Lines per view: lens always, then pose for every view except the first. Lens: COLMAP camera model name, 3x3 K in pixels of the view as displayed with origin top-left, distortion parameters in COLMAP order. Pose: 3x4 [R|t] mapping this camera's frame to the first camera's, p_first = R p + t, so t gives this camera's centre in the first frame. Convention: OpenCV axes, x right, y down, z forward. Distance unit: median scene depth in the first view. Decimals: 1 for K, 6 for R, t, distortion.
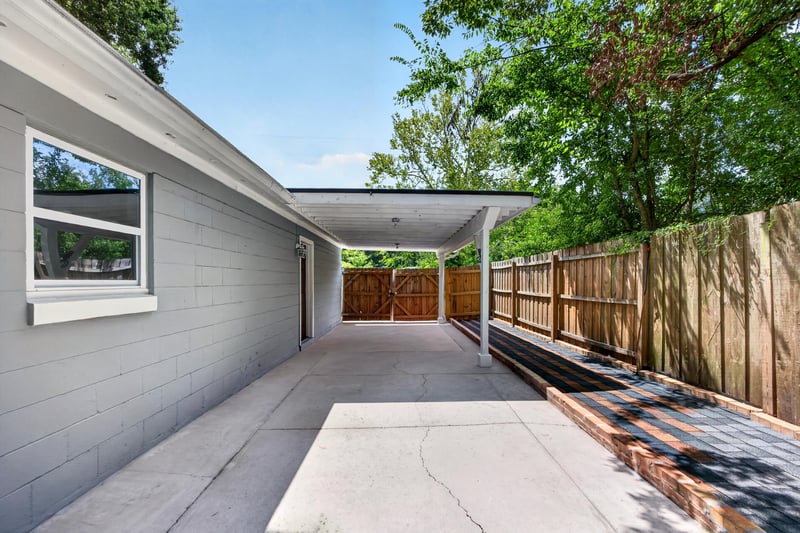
lens RADIAL K [[344.7, 0, 410.5], [0, 344.7, 281.2], [0, 0, 1]] dist [-0.023104, 0.003302]
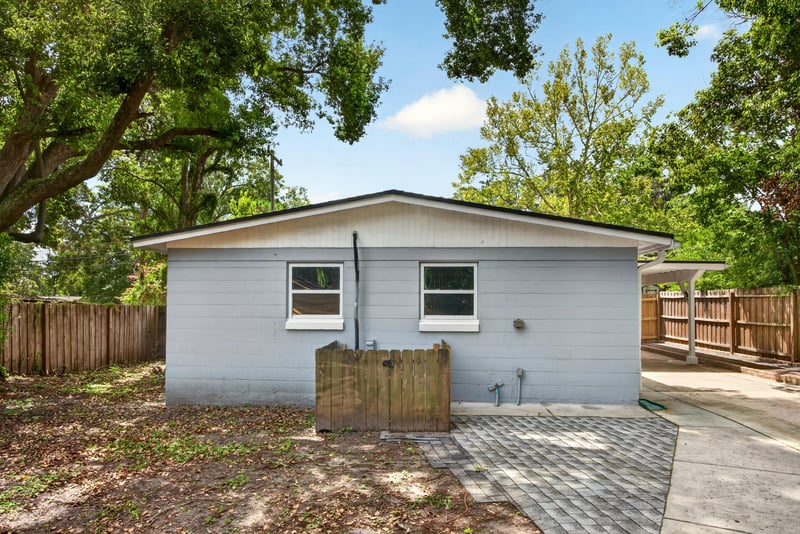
lens RADIAL K [[543.1, 0, 382.8], [0, 543.1, 281.0], [0, 0, 1]] dist [-0.007846, -0.002768]
pose [[0.994820, 0.001970, -0.101632, -0.682567], [-0.005567, 0.999368, -0.035119, -0.033412], [0.101499, 0.035502, 0.994202, -1.186843]]
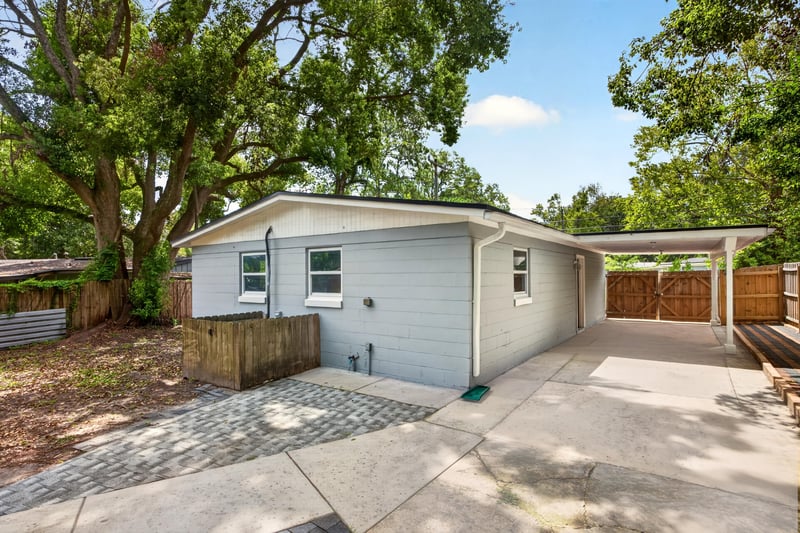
lens RADIAL K [[419.6, 0, 393.2], [0, 419.6, 269.3], [0, 0, 1]] dist [-0.015451, 0.003503]
pose [[0.795811, -0.014188, -0.605379, 0.110944], [0.007813, 0.999883, -0.013162, -0.045808], [0.605495, 0.005745, 0.795829, -0.734683]]
